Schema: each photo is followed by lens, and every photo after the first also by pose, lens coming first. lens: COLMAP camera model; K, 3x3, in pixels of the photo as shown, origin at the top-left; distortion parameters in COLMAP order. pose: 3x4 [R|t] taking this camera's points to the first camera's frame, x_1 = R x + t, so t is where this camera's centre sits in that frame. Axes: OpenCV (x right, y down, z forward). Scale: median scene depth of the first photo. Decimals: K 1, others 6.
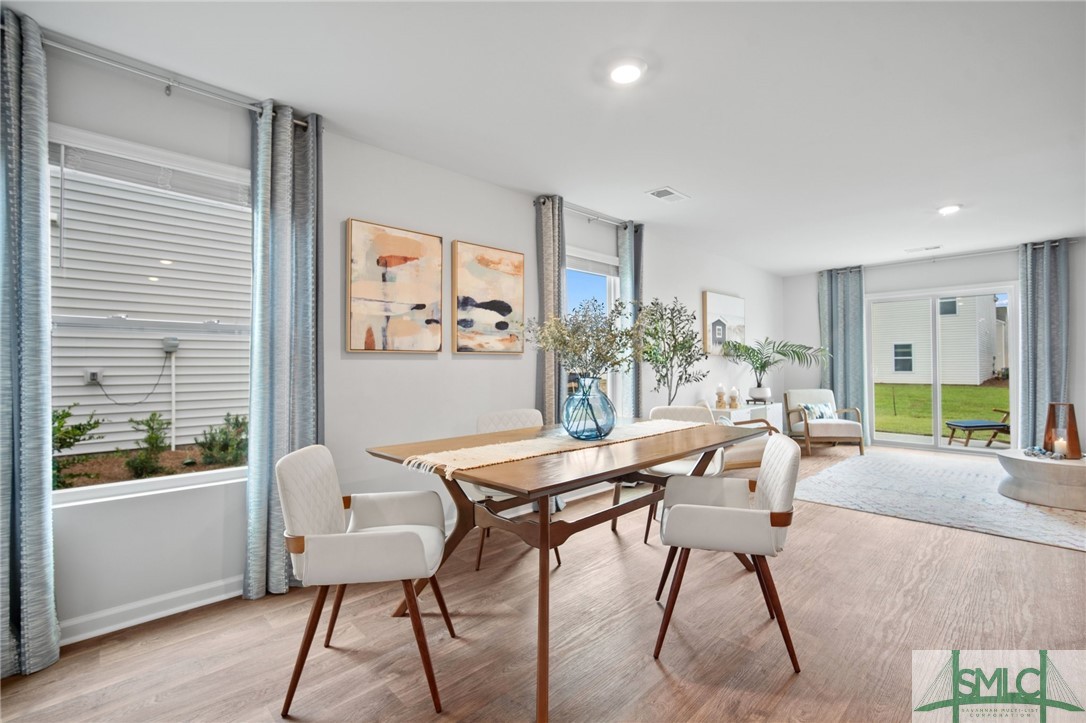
lens RADIAL K [[498.3, 0, 546.5], [0, 498.3, 360.8], [0, 0, 1]] dist [-0.007636, -0.000031]
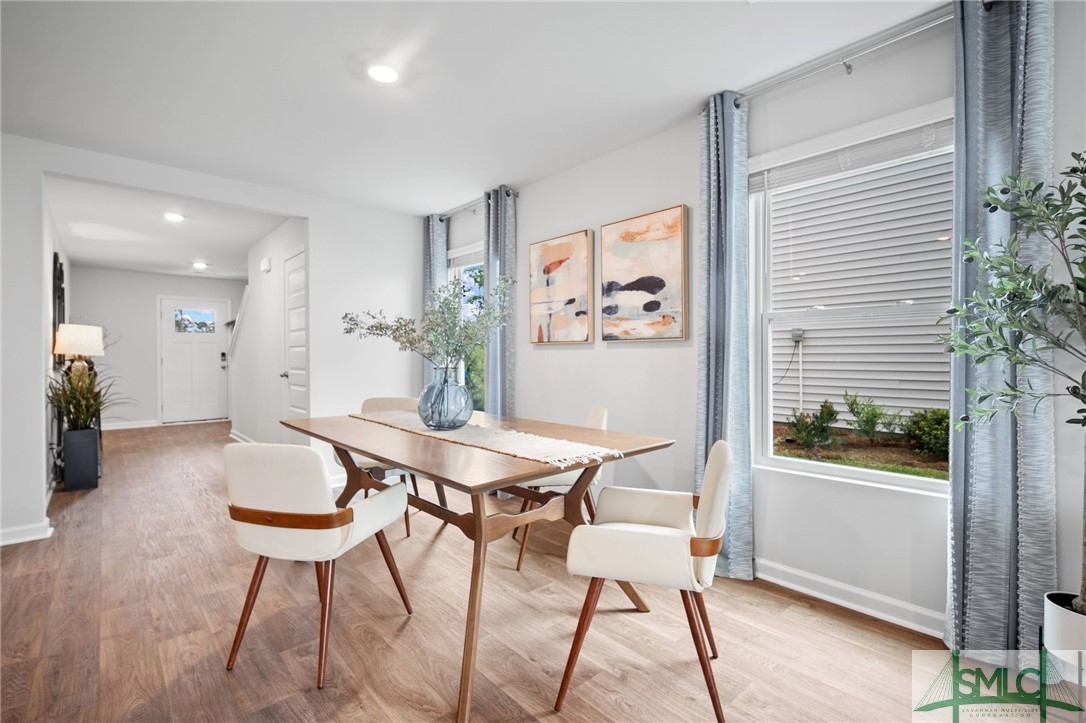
lens RADIAL K [[498.3, 0, 545.9], [0, 498.3, 358.0], [0, 0, 1]] dist [-0.007636, -0.000031]
pose [[-0.045531, 0.011357, -0.998898, 0.789845], [0.011443, 0.999876, 0.010846, 0.003810], [0.998897, -0.010937, -0.045655, 0.923318]]
